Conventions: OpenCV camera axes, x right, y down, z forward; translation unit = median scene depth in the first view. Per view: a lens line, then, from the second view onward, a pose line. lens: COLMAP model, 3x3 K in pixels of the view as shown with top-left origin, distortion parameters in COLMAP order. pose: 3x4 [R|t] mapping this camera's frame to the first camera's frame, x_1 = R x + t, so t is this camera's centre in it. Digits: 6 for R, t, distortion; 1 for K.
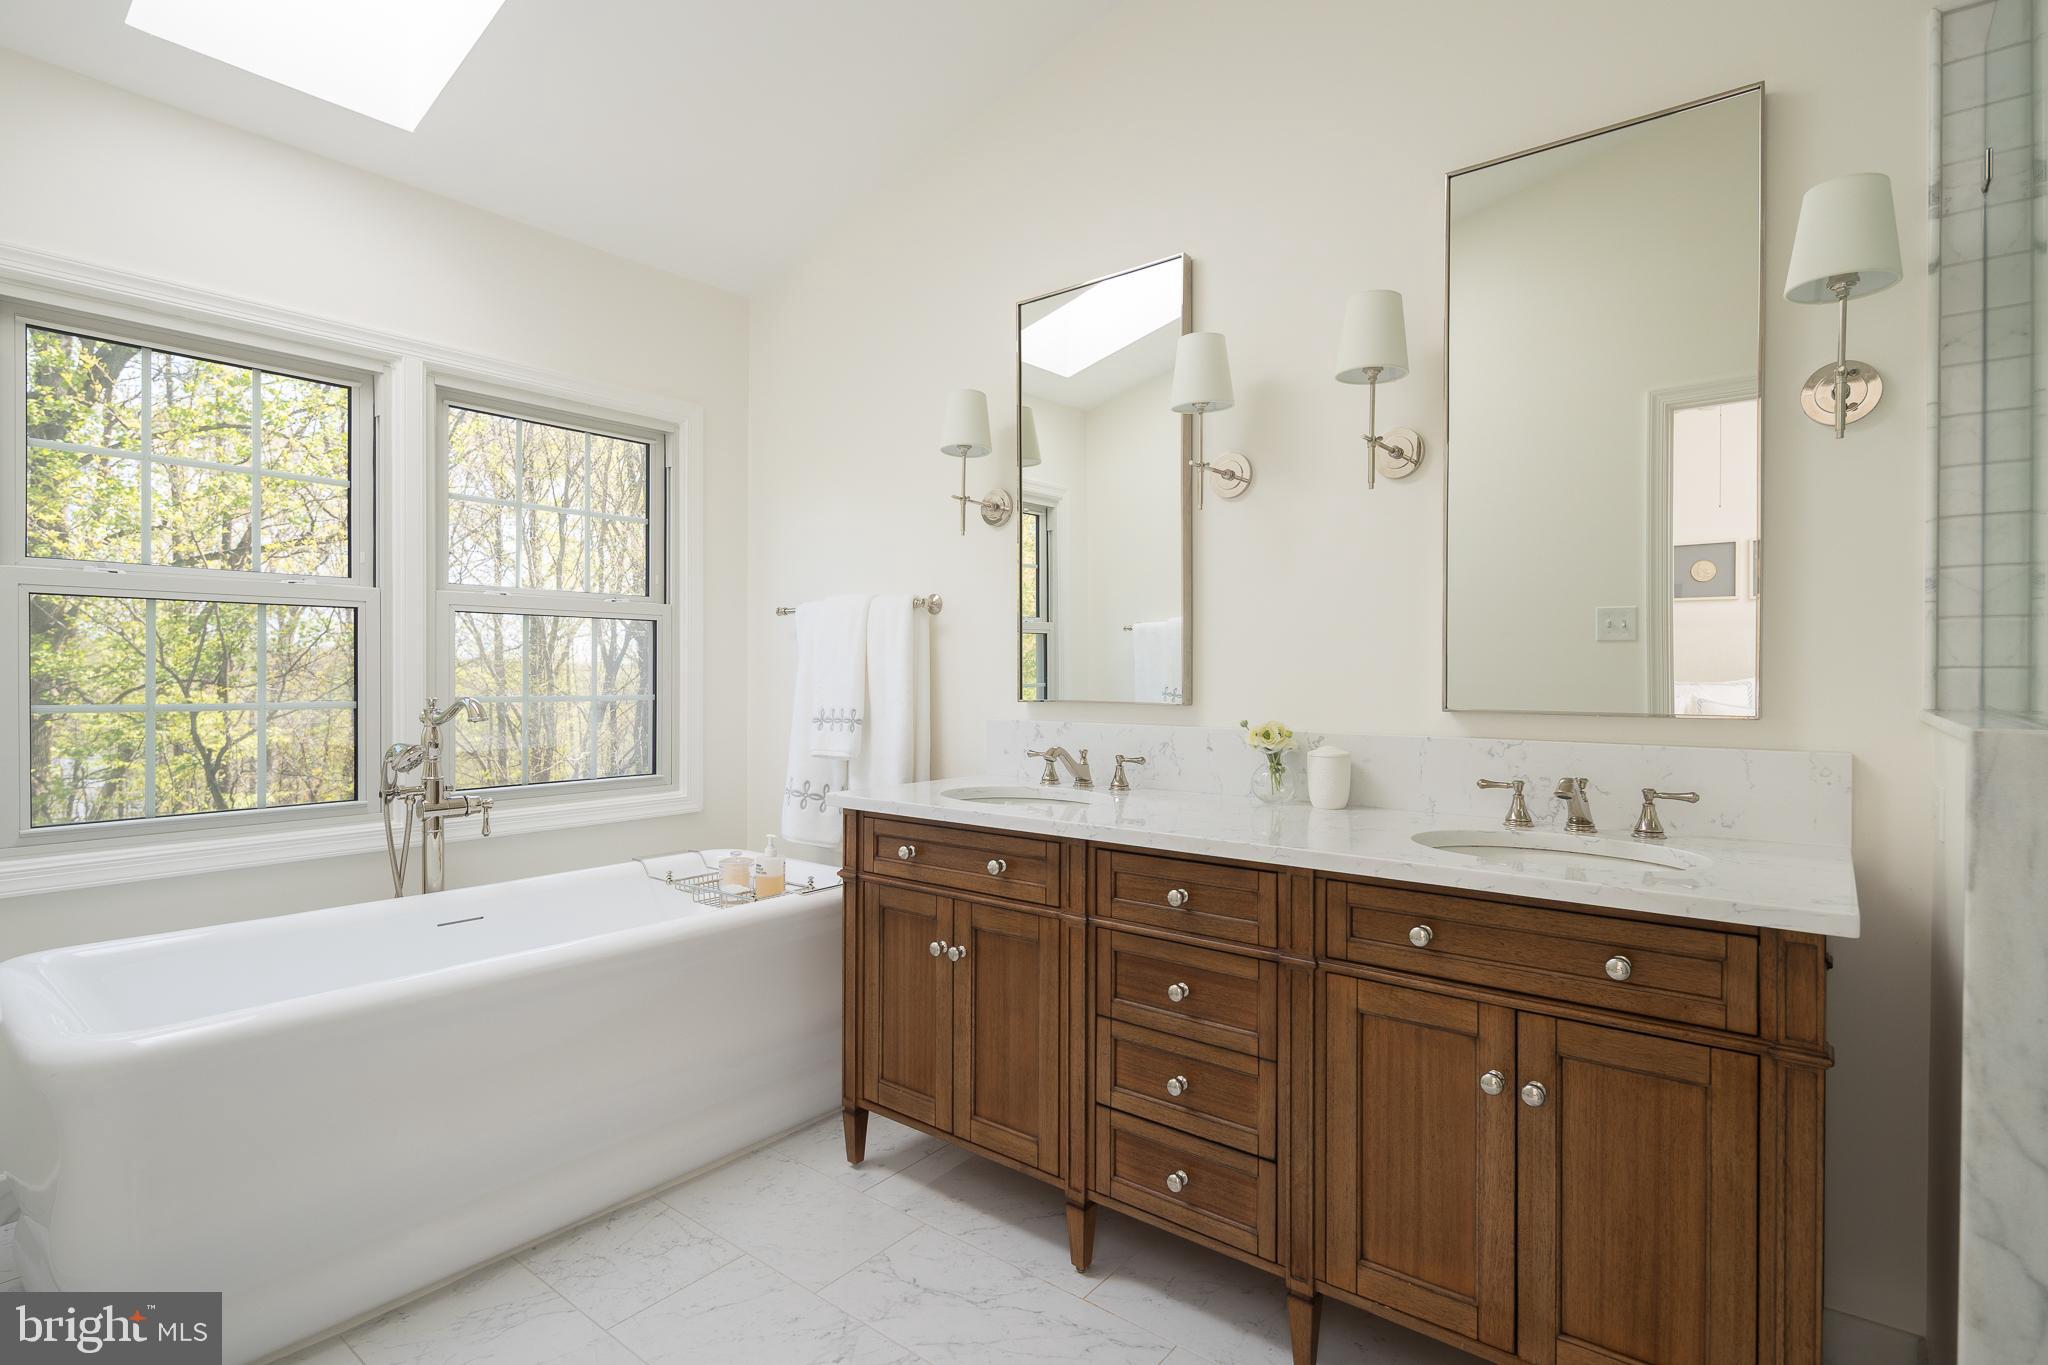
lens RADIAL K [[1000.4, 0, 1021.4], [0, 1000.4, 676.6], [0, 0, 1]] dist [-0.002322, -0.001427]
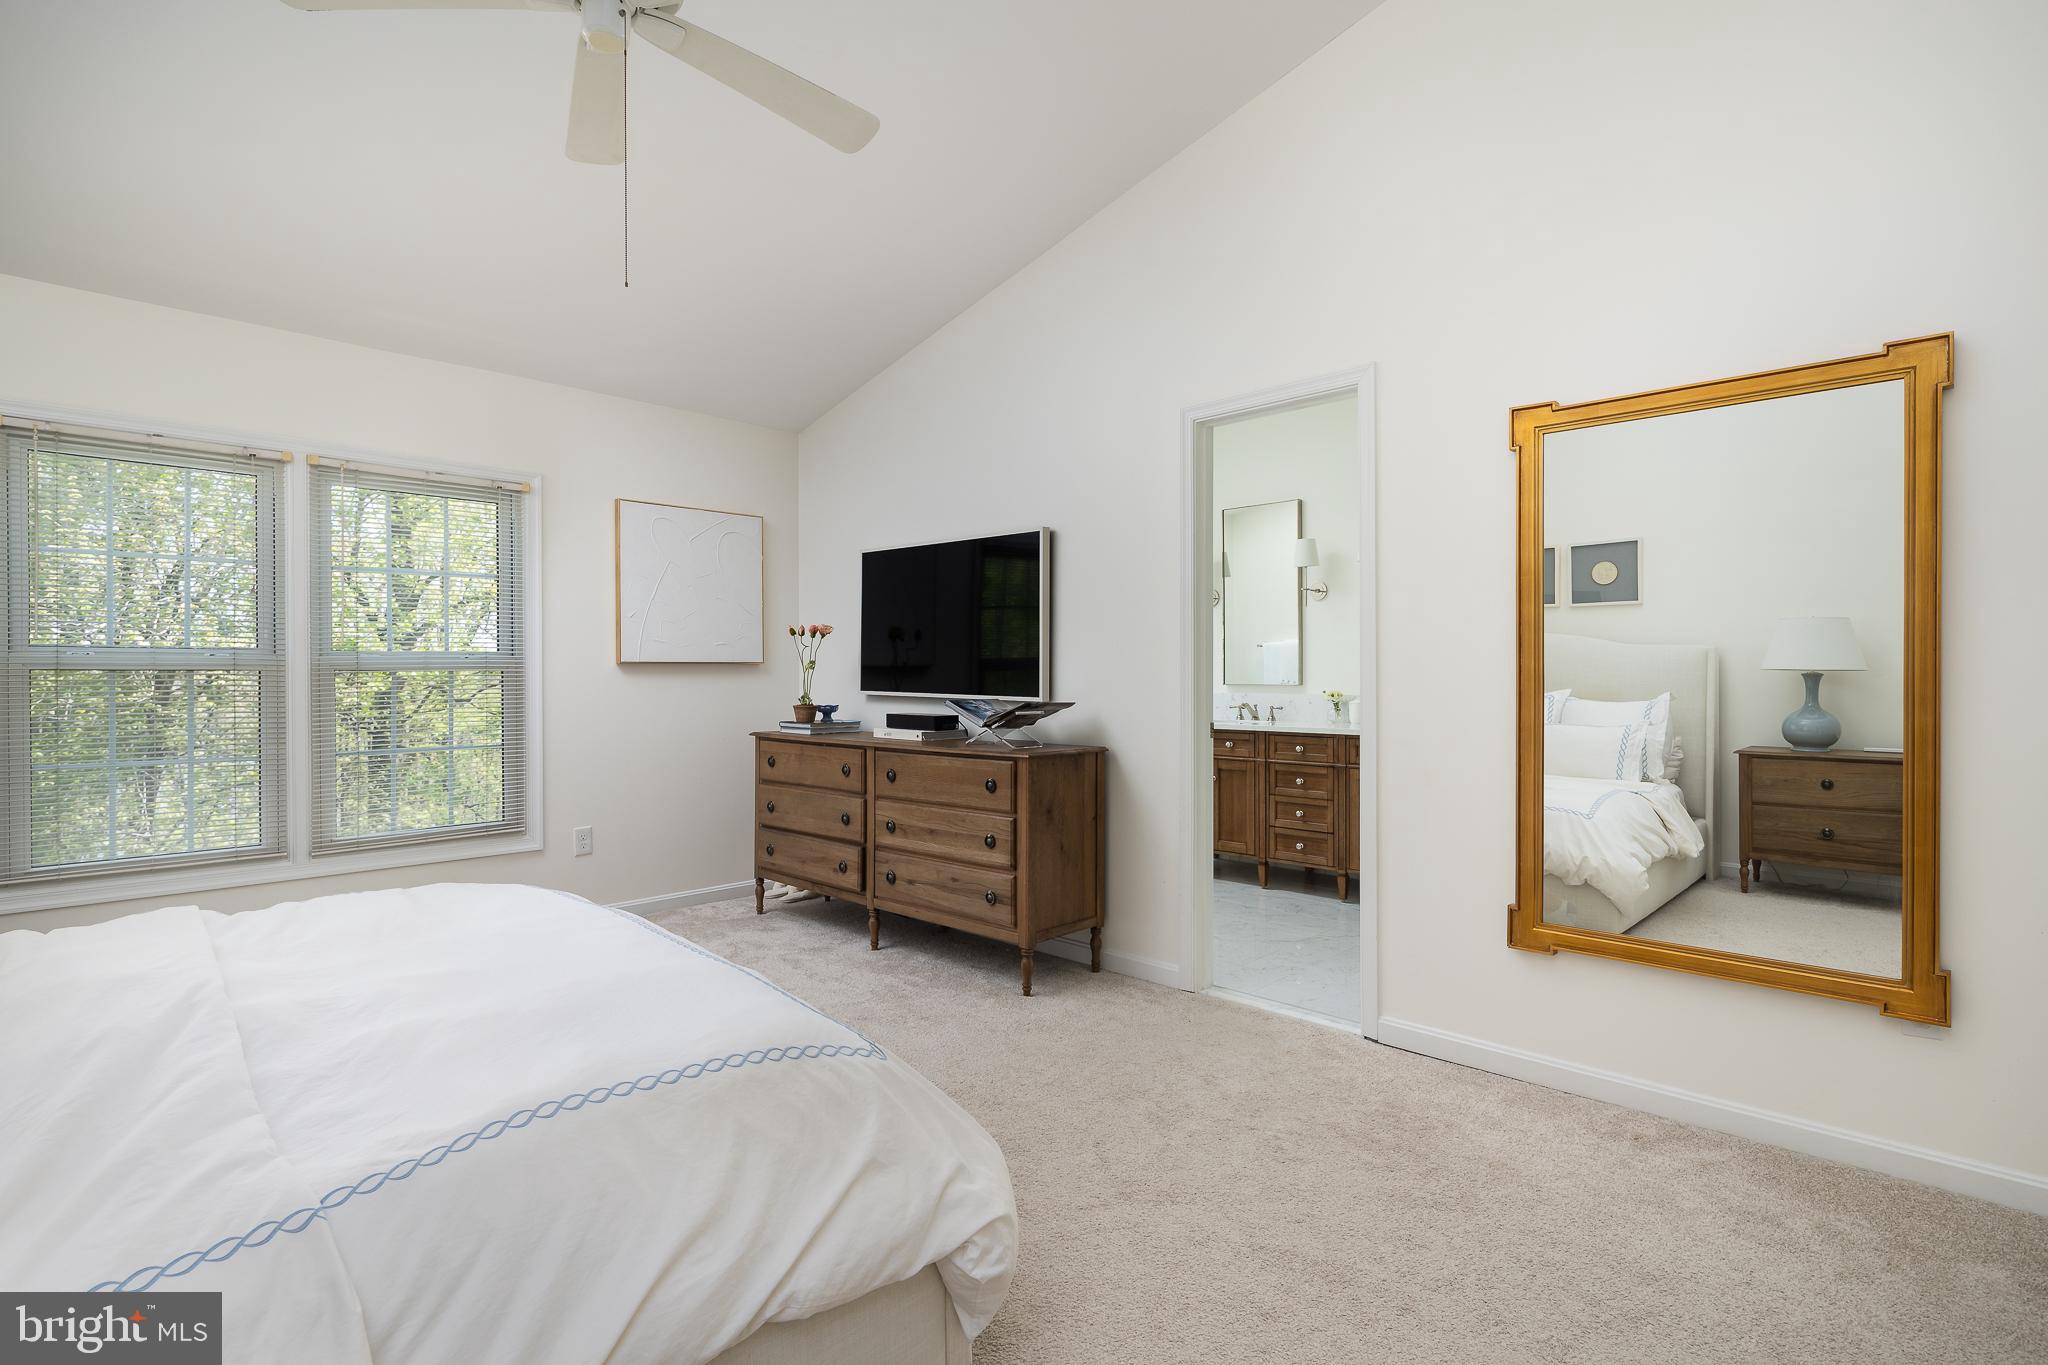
lens RADIAL K [[1000.4, 0, 1017.9], [0, 1000.4, 678.5], [0, 0, 1]] dist [-0.002322, -0.001427]
pose [[0.995337, -0.006815, -0.096222, -0.354312], [0.006857, 0.999976, 0.000108, 0.010393], [0.096219, -0.000767, 0.995360, -1.854837]]
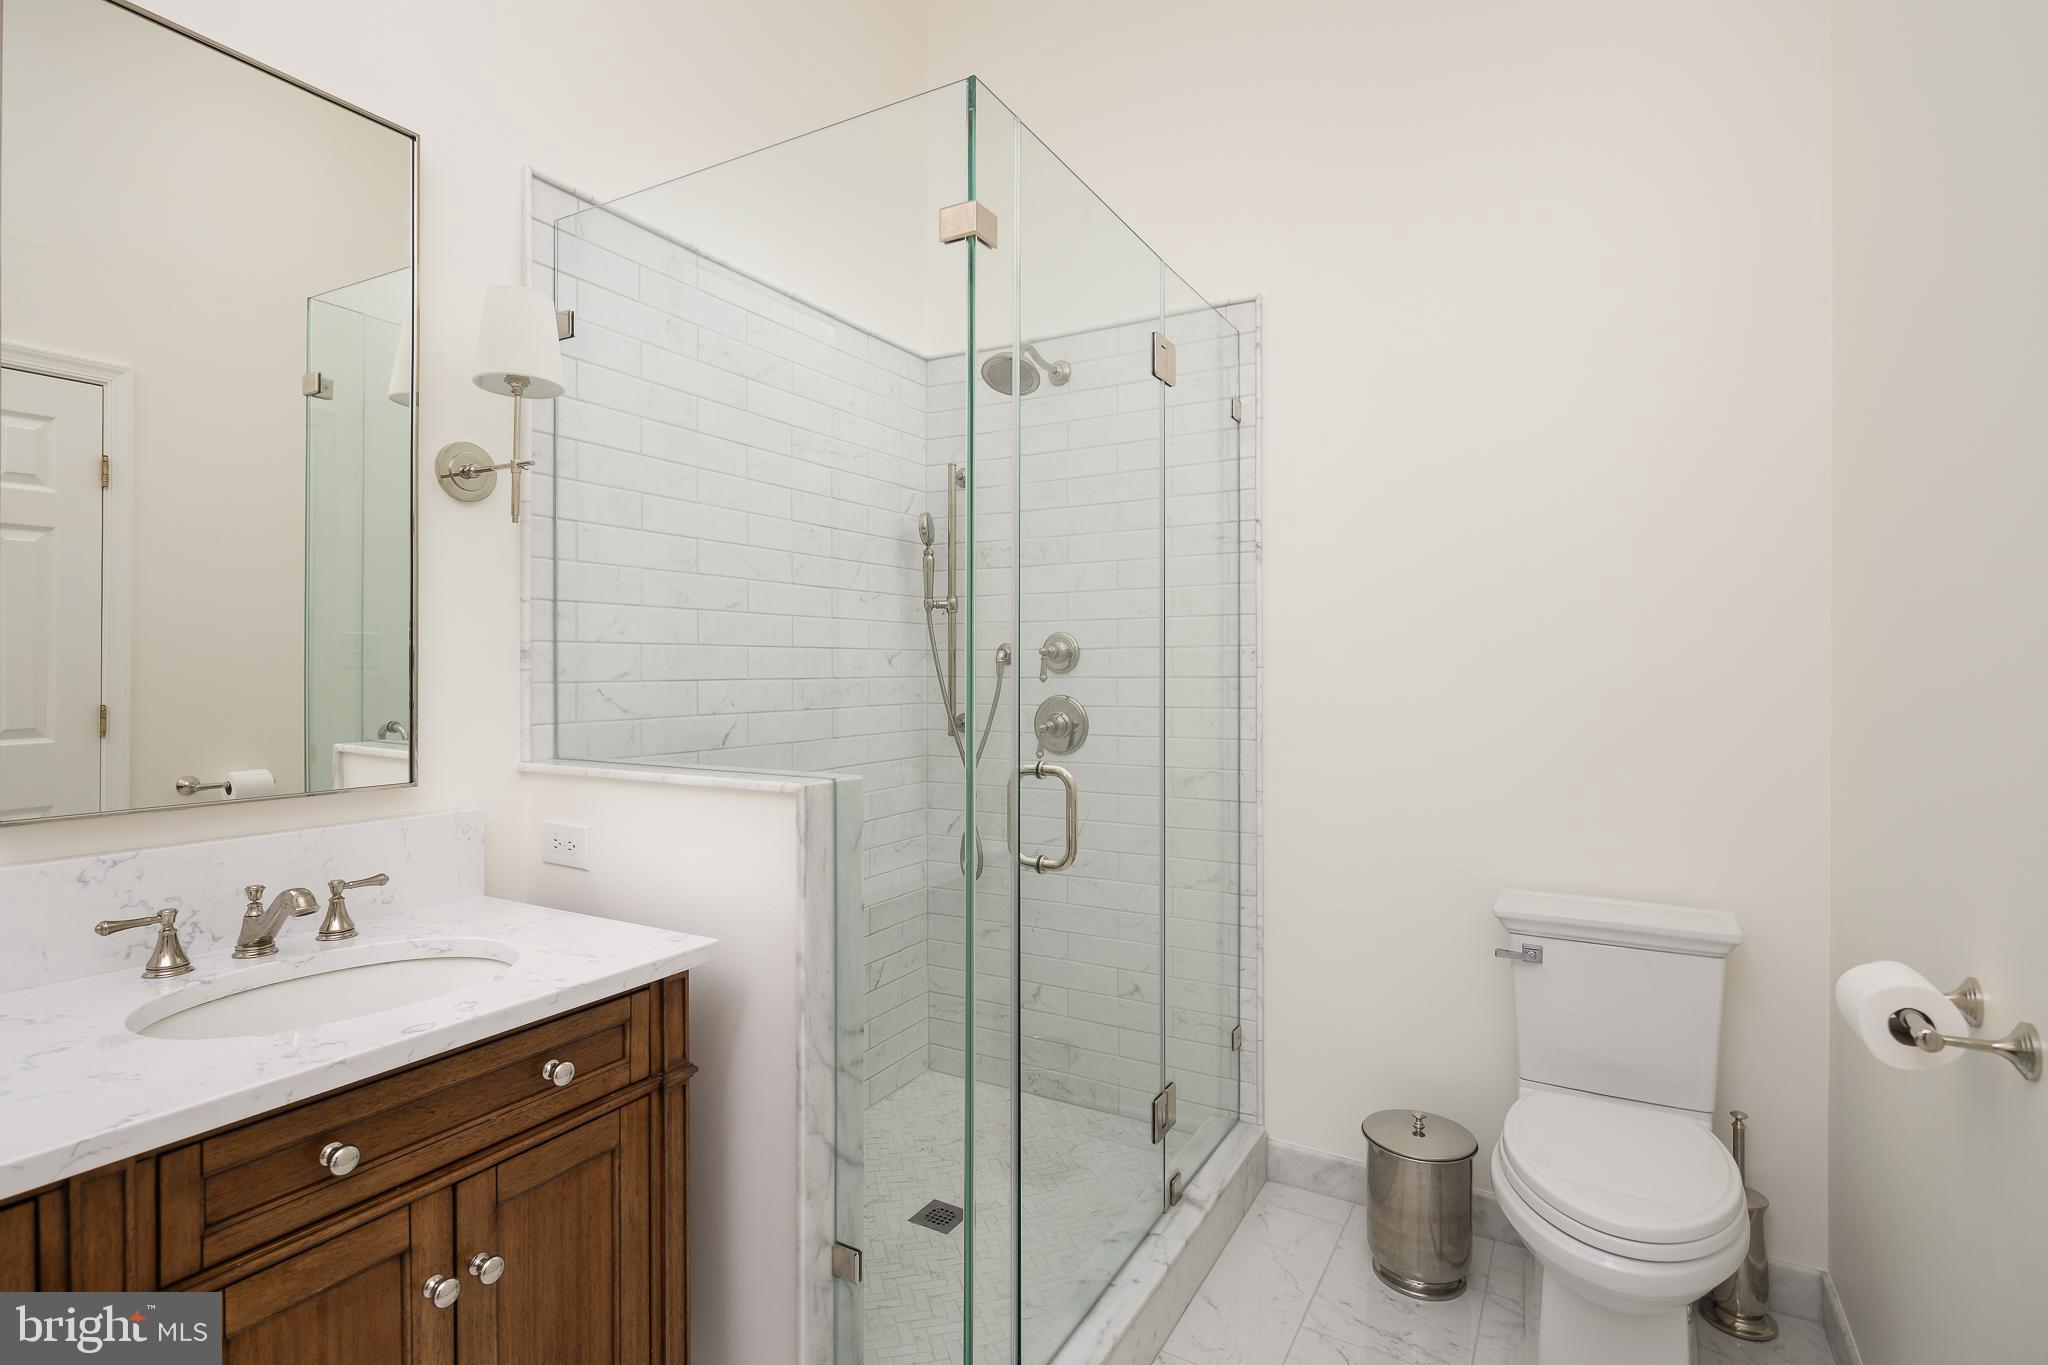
lens RADIAL K [[1000.4, 0, 1021.5], [0, 1000.4, 680.6], [0, 0, 1]] dist [-0.002322, -0.001427]
pose [[-0.160400, -0.011577, 0.986984, -0.285243], [0.005750, 0.999903, 0.012663, -0.062603], [-0.987035, 0.007707, -0.160318, 0.517021]]
